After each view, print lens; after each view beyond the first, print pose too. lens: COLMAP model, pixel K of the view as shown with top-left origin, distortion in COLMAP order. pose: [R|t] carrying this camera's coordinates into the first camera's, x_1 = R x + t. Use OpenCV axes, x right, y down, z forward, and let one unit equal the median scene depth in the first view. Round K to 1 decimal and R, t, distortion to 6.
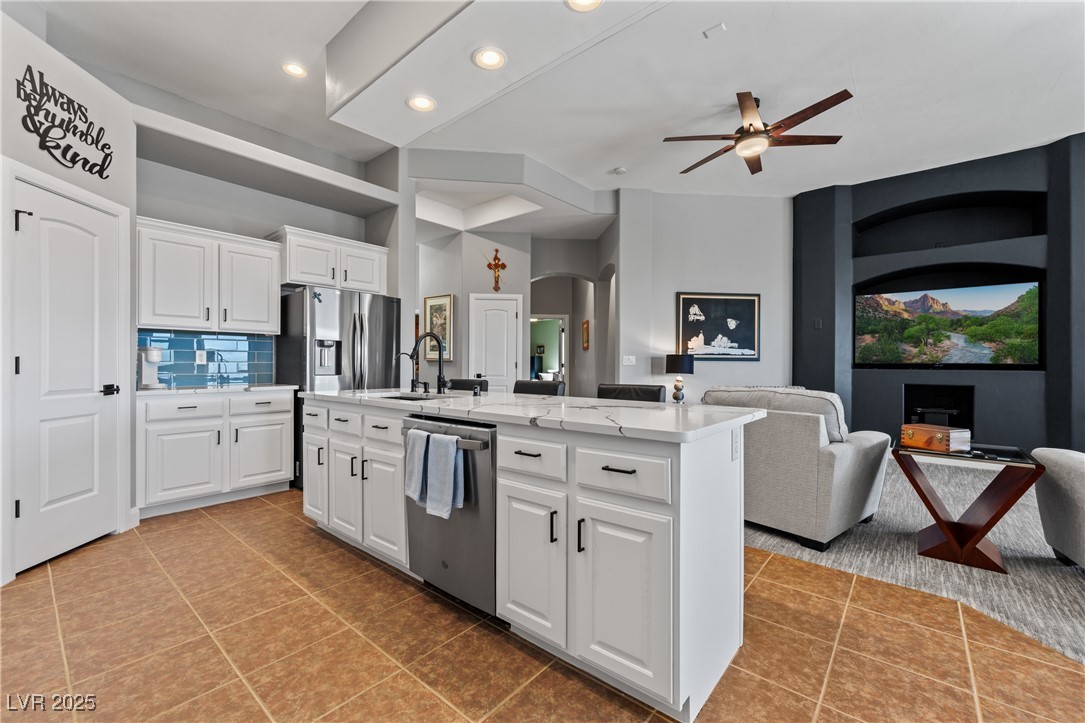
lens RADIAL K [[446.1, 0, 536.5], [0, 446.1, 361.8], [0, 0, 1]] dist [0.001700, 0.000216]
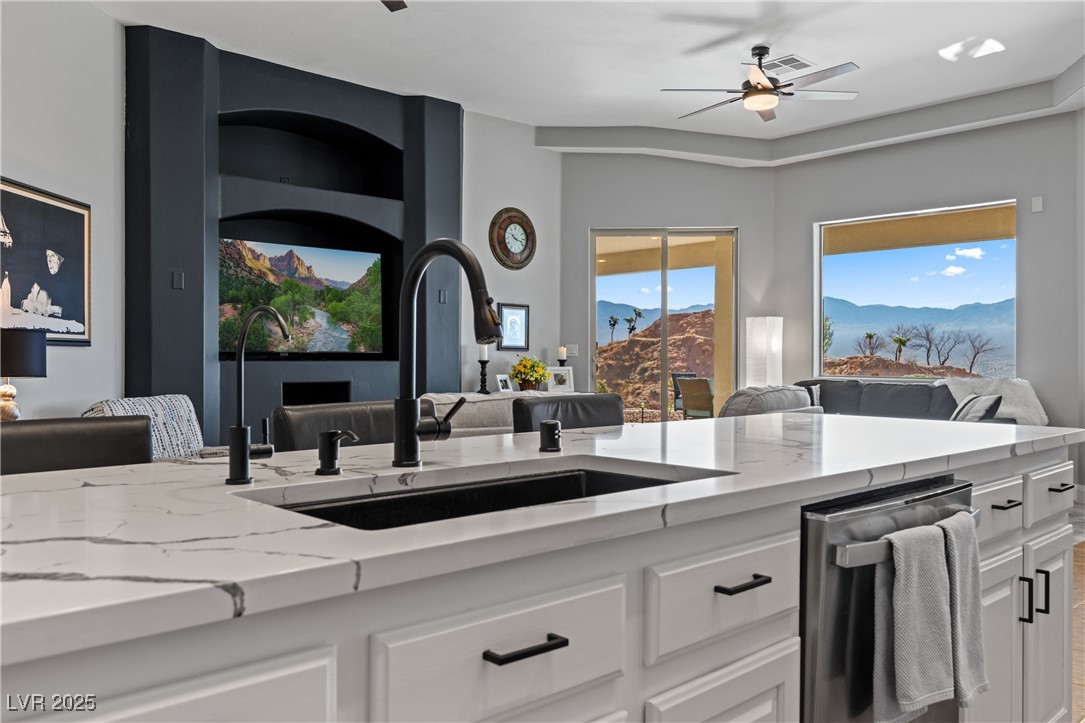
lens RADIAL K [[859.6, 0, 545.9], [0, 859.6, 356.5], [0, 0, 1]] dist [-0.000980, -0.009151]
pose [[0.117133, -0.005420, 0.993101, -0.368123], [-0.003092, 0.999978, 0.005822, 0.002073], [-0.993111, -0.003752, 0.117113, 0.438100]]
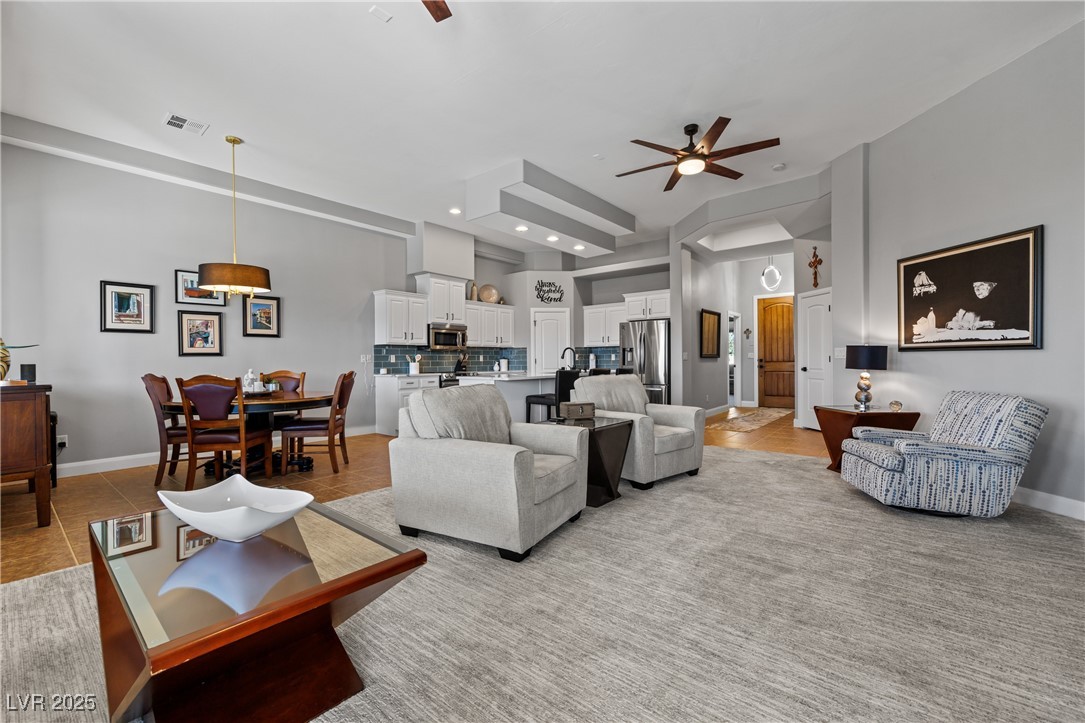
lens RADIAL K [[446.1, 0, 536.5], [0, 446.1, 361.8], [0, 0, 1]] dist [0.001700, 0.000216]
pose [[0.005599, 0.000178, -0.999984, 1.100719], [0.013196, 0.999913, 0.000252, 0.005767], [0.999897, -0.013197, 0.005597, 0.407678]]
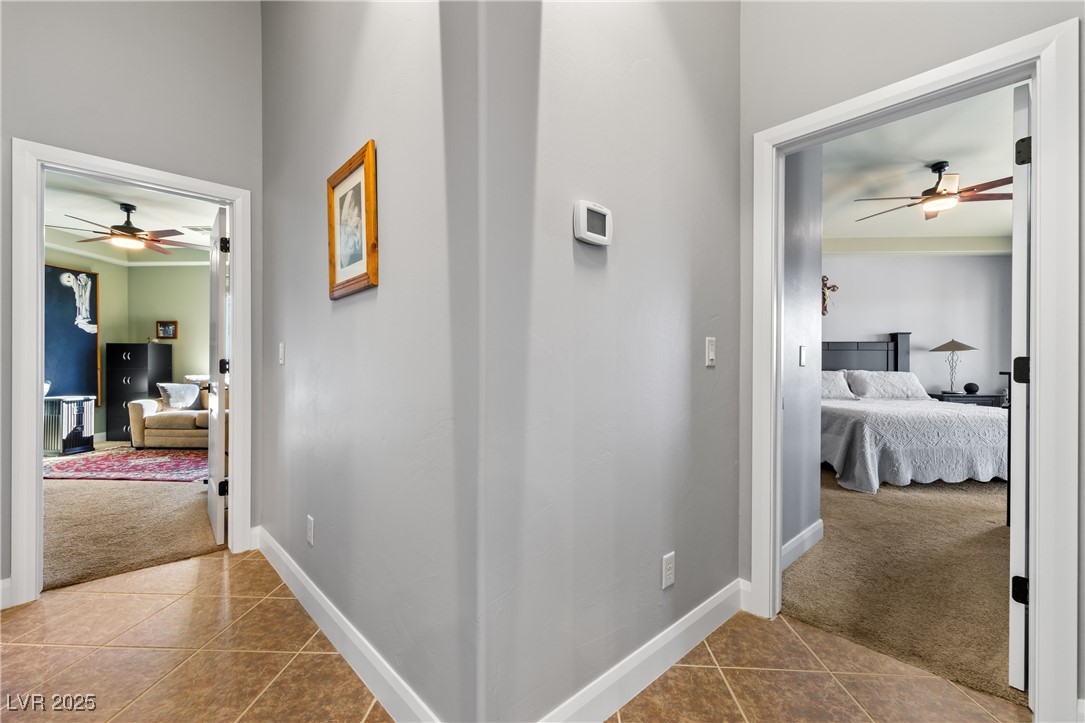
lens RADIAL K [[446.1, 0, 536.5], [0, 446.1, 361.8], [0, 0, 1]] dist [0.001700, 0.000216]
pose [[0.787983, 0.000629, 0.615697, 0.066320], [-0.002506, 0.999994, 0.002186, 0.006634], [-0.615692, -0.003266, 0.787980, 1.073111]]
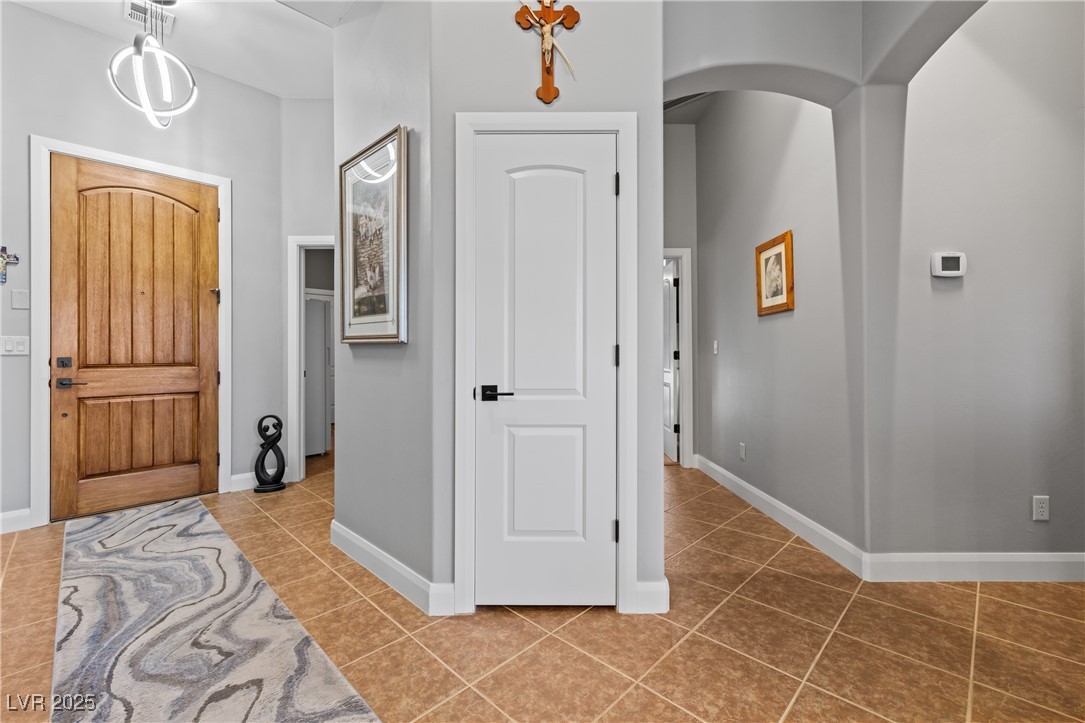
lens RADIAL K [[453.8, 0, 542.4], [0, 453.8, 352.9], [0, 0, 1]] dist [0.002069, 0.000253]
pose [[0.997331, -0.008701, -0.072496, -0.085098], [0.008721, 0.999962, -0.000048, 0.006354], [0.072493, -0.000584, 0.997369, 0.824730]]
